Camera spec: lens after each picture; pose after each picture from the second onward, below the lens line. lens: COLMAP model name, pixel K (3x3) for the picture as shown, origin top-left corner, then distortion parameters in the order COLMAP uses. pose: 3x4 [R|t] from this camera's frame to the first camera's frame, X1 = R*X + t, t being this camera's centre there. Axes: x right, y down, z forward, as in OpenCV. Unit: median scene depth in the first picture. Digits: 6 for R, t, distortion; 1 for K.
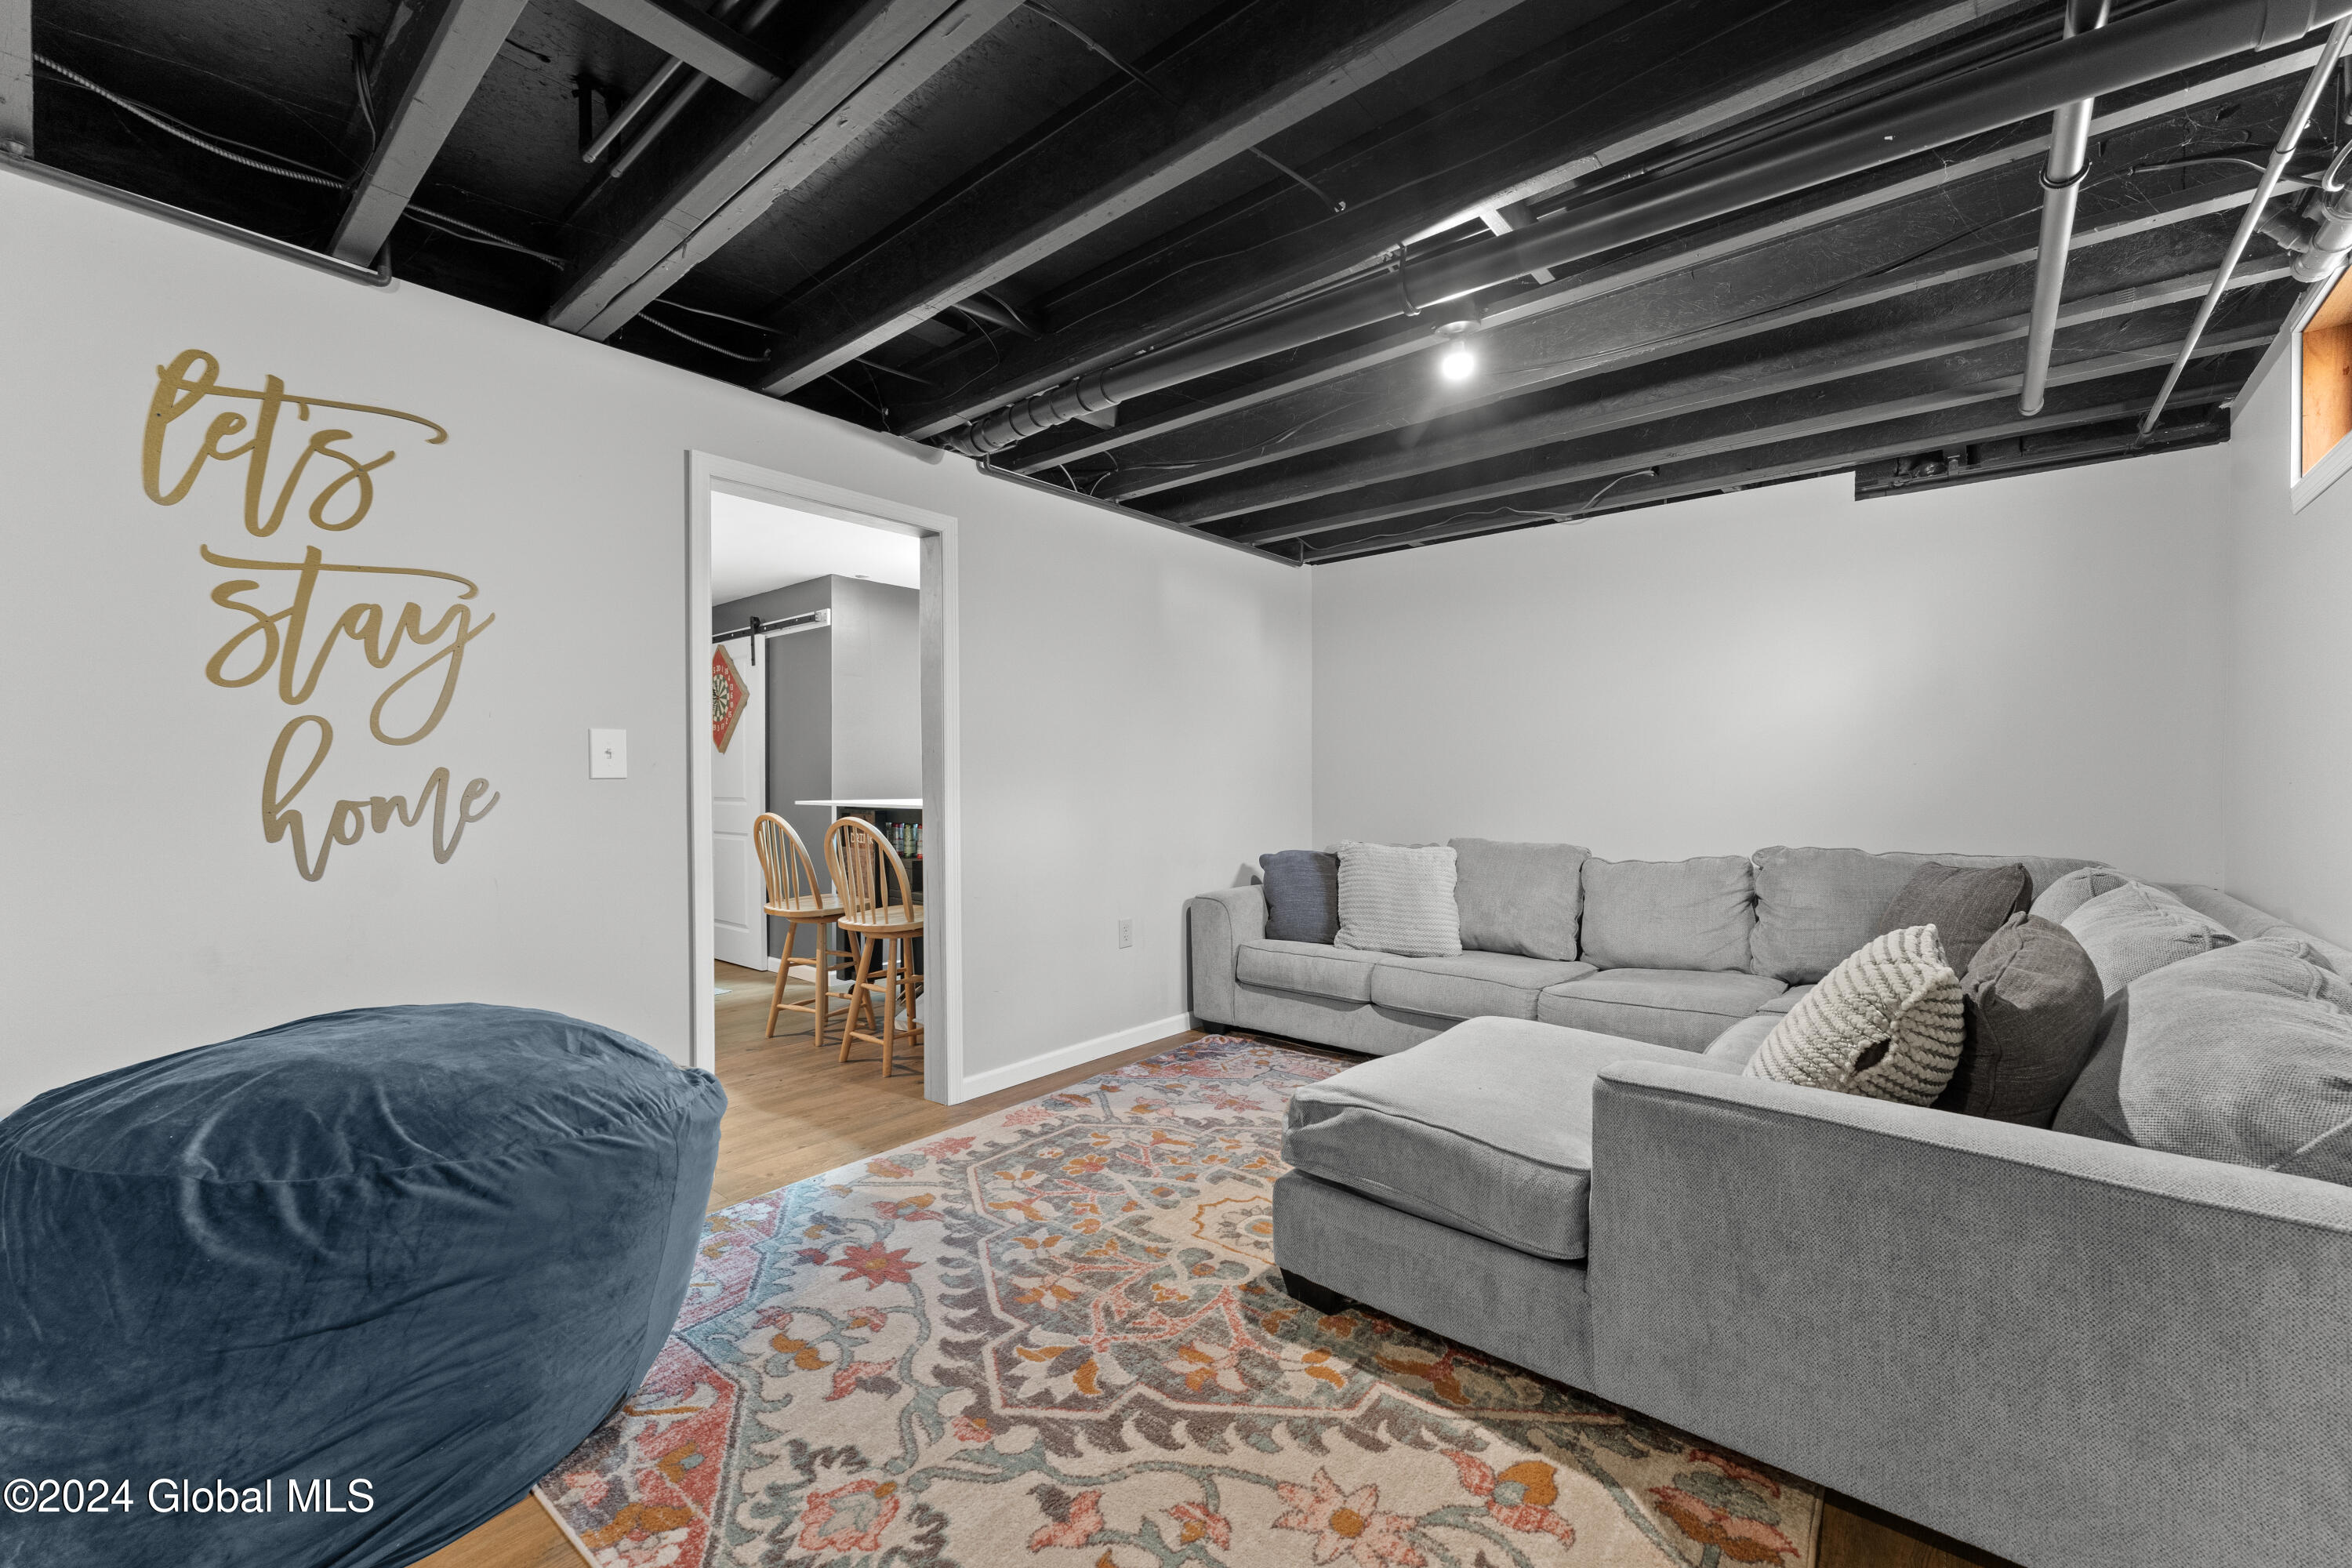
lens RADIAL K [[946.1, 0, 1178.5], [0, 946.1, 773.6], [0, 0, 1]] dist [0.001059, -0.000131]
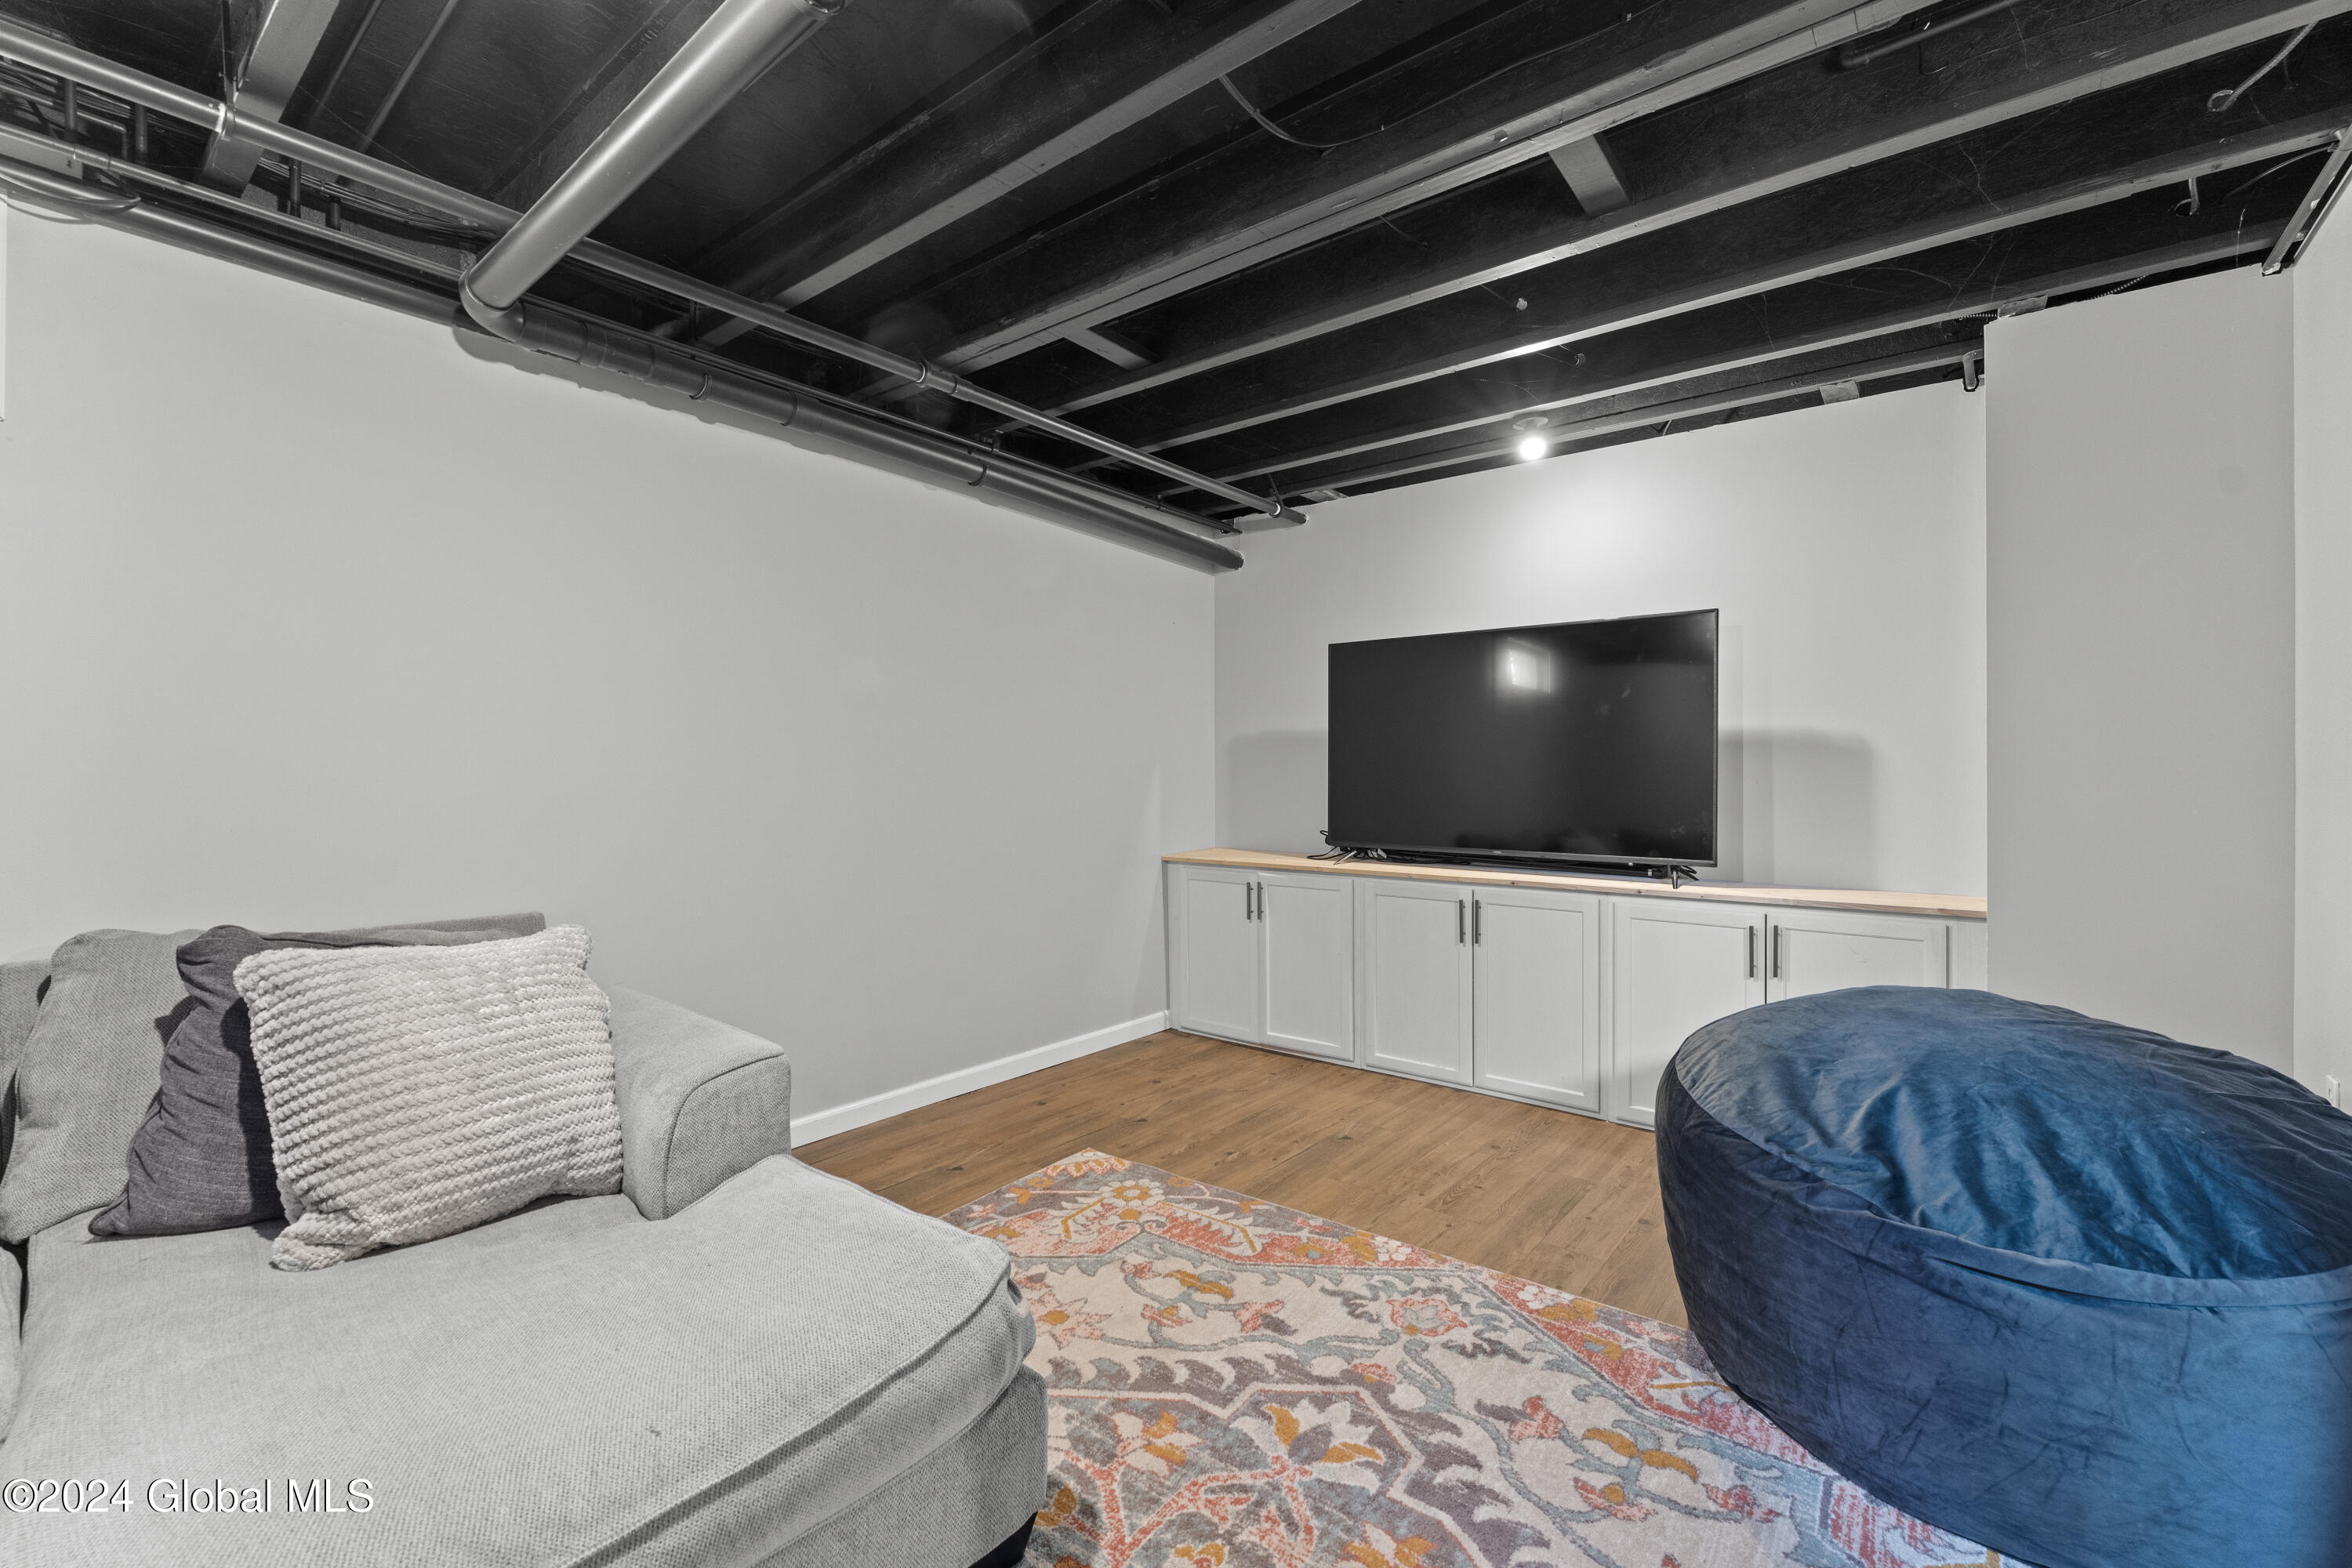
lens RADIAL K [[990.3, 0, 1176.0], [0, 990.3, 784.0], [0, 0, 1]] dist [0.000040, 0.000002]
pose [[-0.999745, 0.008226, -0.021046, 0.024295], [0.008084, 0.999944, 0.006823, 0.012311], [0.021101, 0.006652, -0.999755, 2.011876]]
